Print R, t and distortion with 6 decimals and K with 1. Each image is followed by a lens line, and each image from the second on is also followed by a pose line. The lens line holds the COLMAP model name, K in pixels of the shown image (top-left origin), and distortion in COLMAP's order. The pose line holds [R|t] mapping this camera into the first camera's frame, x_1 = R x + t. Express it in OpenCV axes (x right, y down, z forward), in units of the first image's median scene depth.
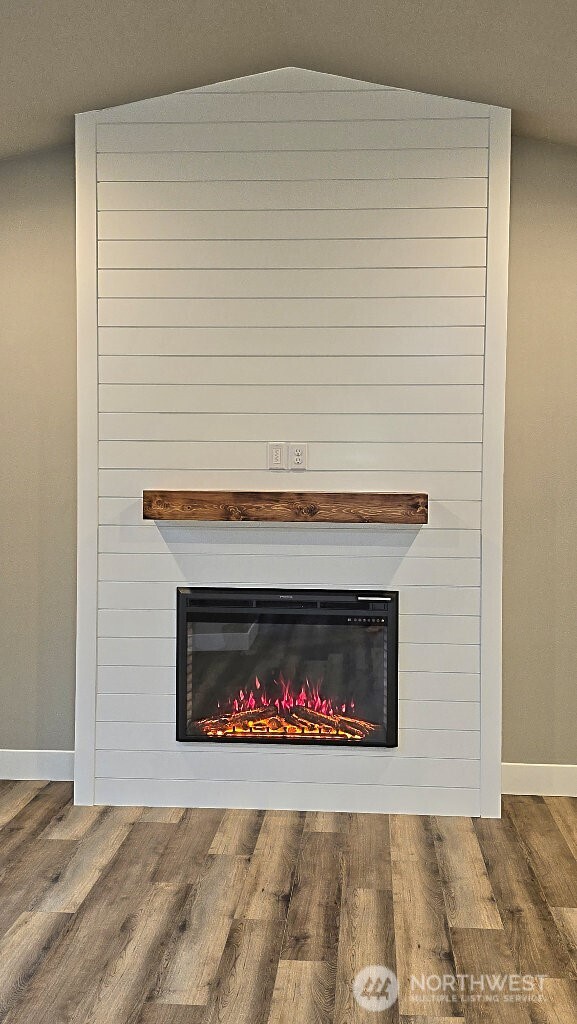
lens RADIAL K [[1123.5, 0, 289.9], [0, 1123.5, 506.3], [0, 0, 1]] dist [0.042639, 0.000000]
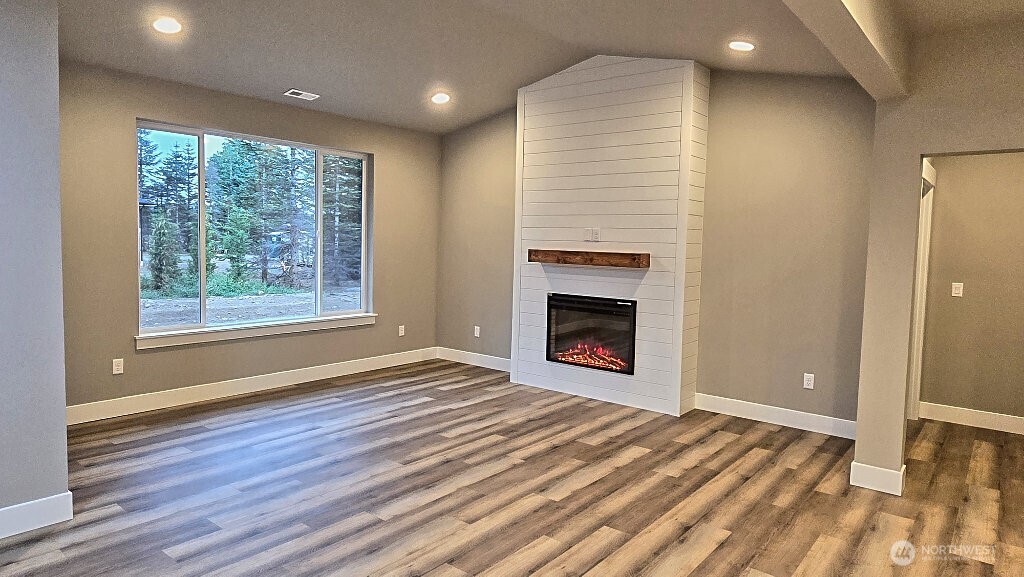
lens RADIAL K [[622.6, 0, 512.0], [0, 622.6, 288.3], [0, 0, 1]] dist [-0.006910, -0.000576]
pose [[0.826104, 0.055567, -0.560772, 0.554141], [-0.041059, 0.998417, 0.038447, 0.018011], [0.562021, -0.008736, 0.827077, -0.080125]]
